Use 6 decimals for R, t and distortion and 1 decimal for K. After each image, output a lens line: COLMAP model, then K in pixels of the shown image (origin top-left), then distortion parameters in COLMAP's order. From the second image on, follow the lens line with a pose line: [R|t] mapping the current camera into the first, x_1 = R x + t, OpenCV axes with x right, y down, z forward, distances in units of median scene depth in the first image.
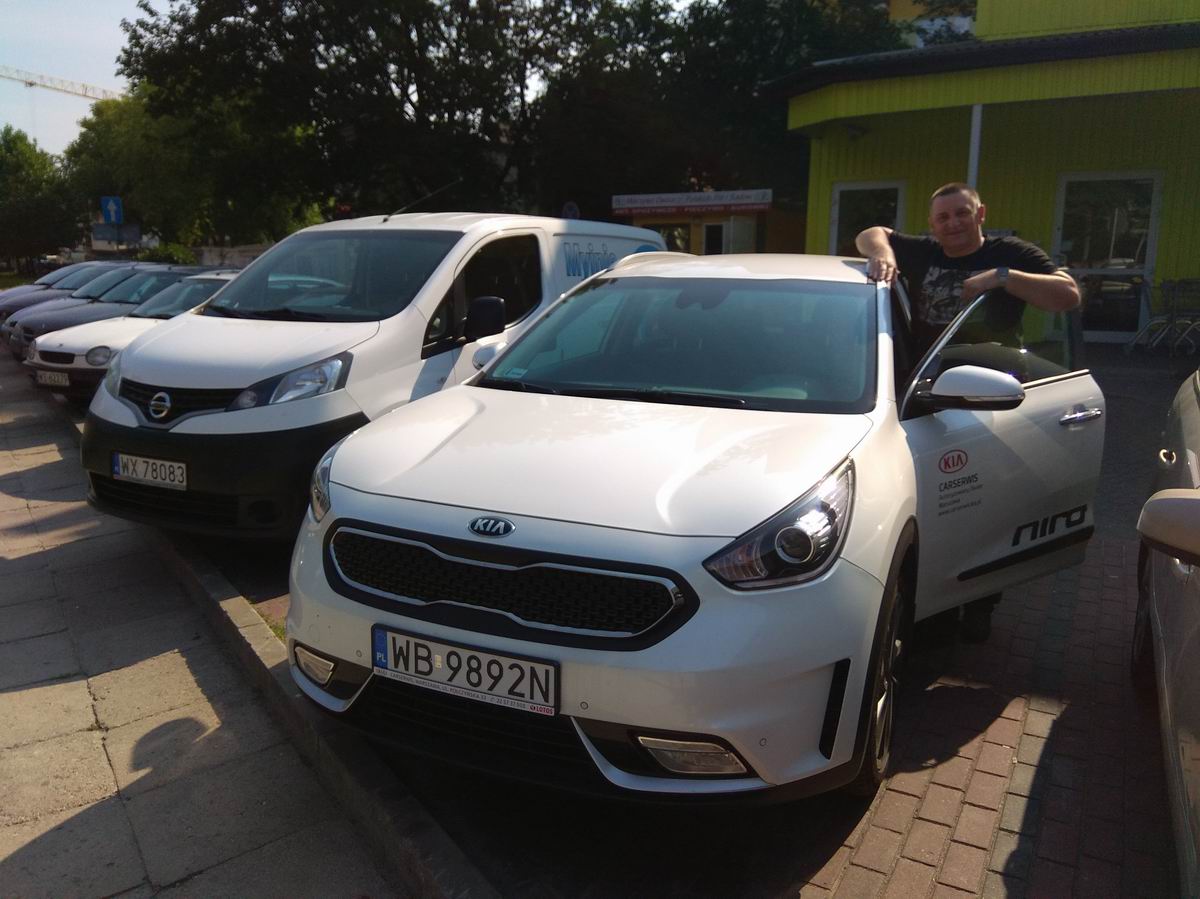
lens RADIAL K [[941.4, 0, 602.4], [0, 941.4, 448.8], [0, 0, 1]] dist [0.063699, -0.098277]
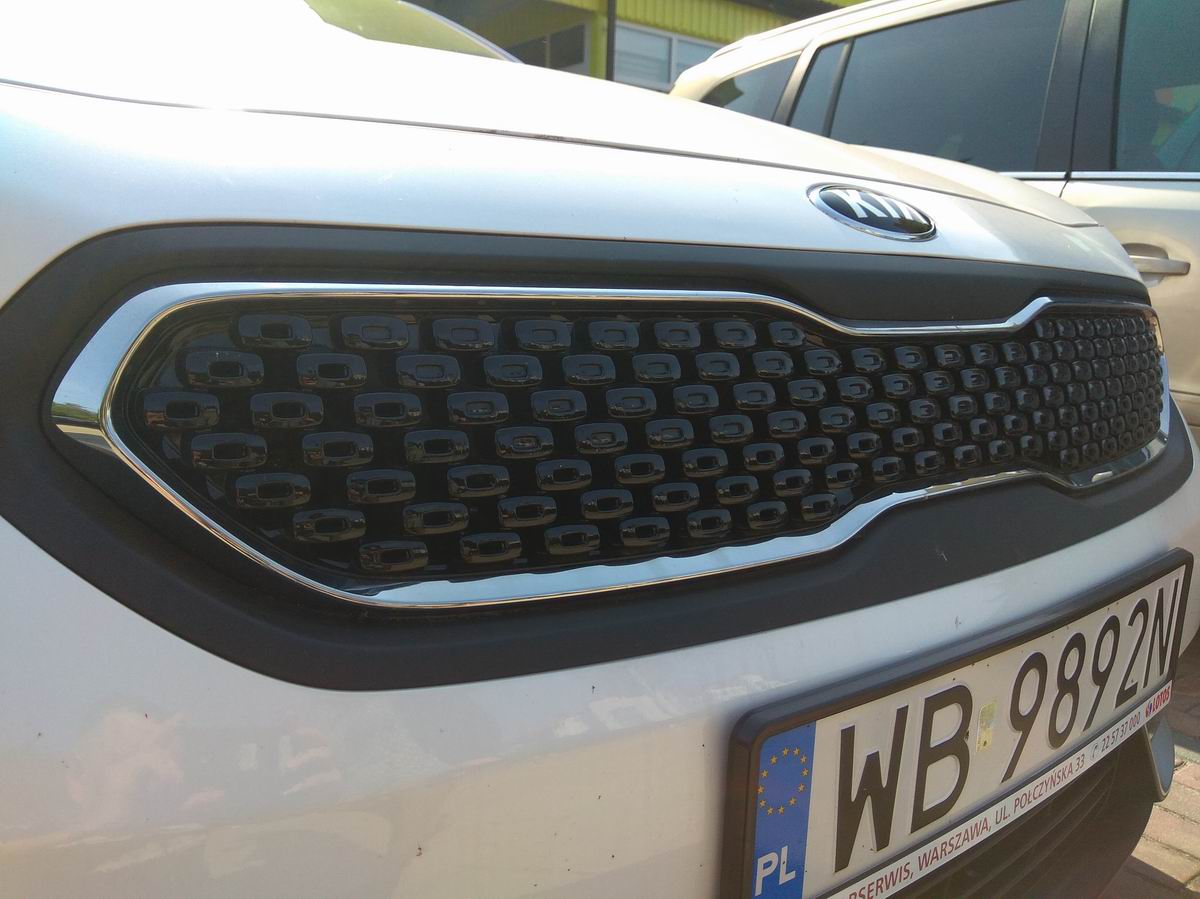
lens RADIAL K [[941.4, 0, 589.4], [0, 941.4, 450.6], [0, 0, 1]] dist [0.063699, -0.098277]
pose [[0.447055, -0.180836, 0.876037, -0.407989], [0.139152, 0.981489, 0.131593, 0.105183], [-0.883617, 0.063073, 0.463943, 0.941305]]
